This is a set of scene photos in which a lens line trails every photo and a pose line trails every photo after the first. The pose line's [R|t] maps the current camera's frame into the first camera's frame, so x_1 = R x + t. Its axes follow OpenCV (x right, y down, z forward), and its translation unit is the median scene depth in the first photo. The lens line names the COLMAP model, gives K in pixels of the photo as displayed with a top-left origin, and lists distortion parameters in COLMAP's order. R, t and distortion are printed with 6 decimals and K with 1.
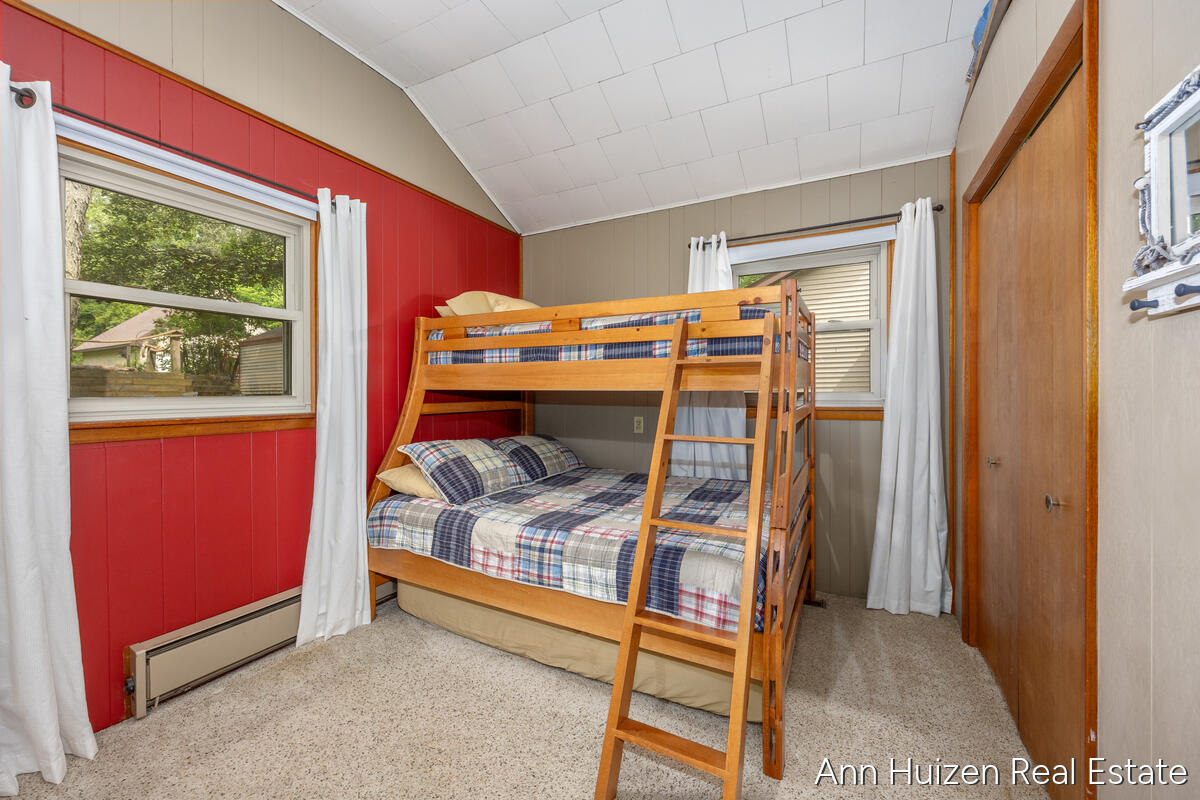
lens RADIAL K [[471.4, 0, 596.8], [0, 471.4, 395.6], [0, 0, 1]] dist [-0.006759, 0.000661]
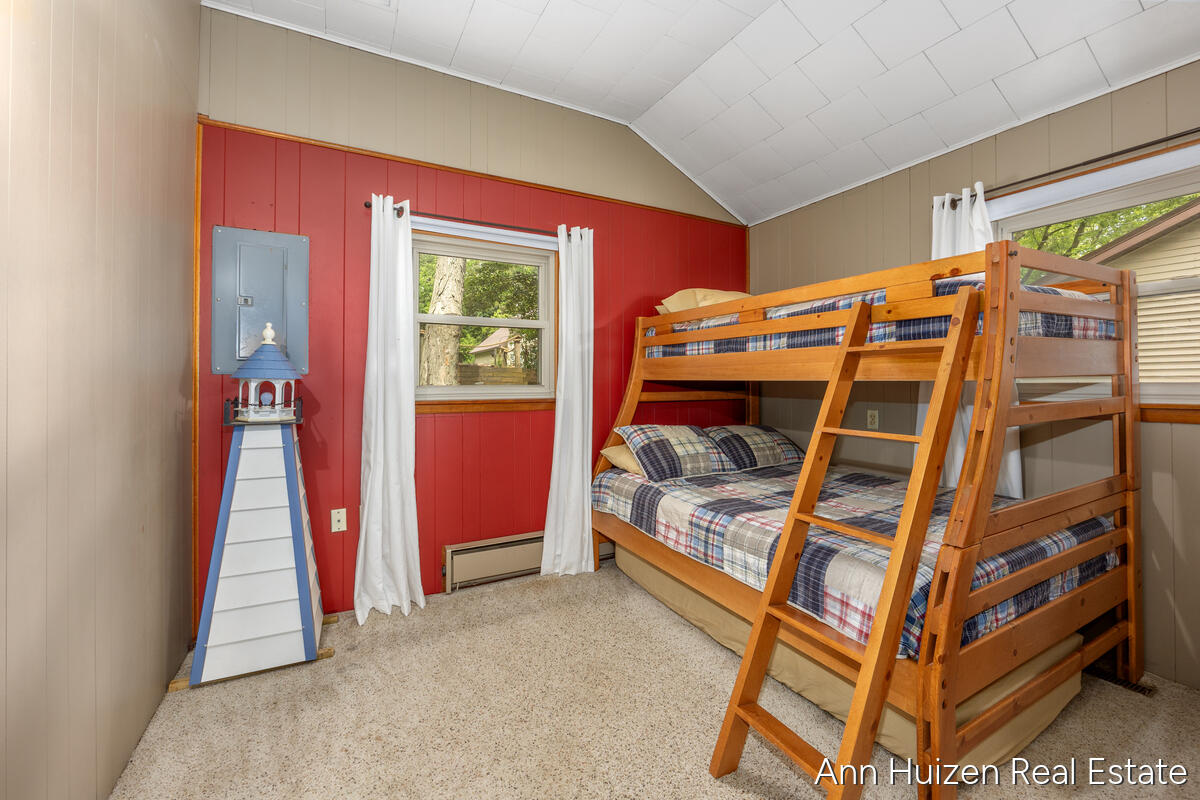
lens RADIAL K [[471.4, 0, 588.1], [0, 471.4, 377.6], [0, 0, 1]] dist [-0.006759, 0.000661]
pose [[0.832393, -0.005059, -0.554163, 0.206190], [-0.004797, 0.999855, -0.016333, 0.000592], [0.554165, 0.016254, 0.832248, -0.035649]]
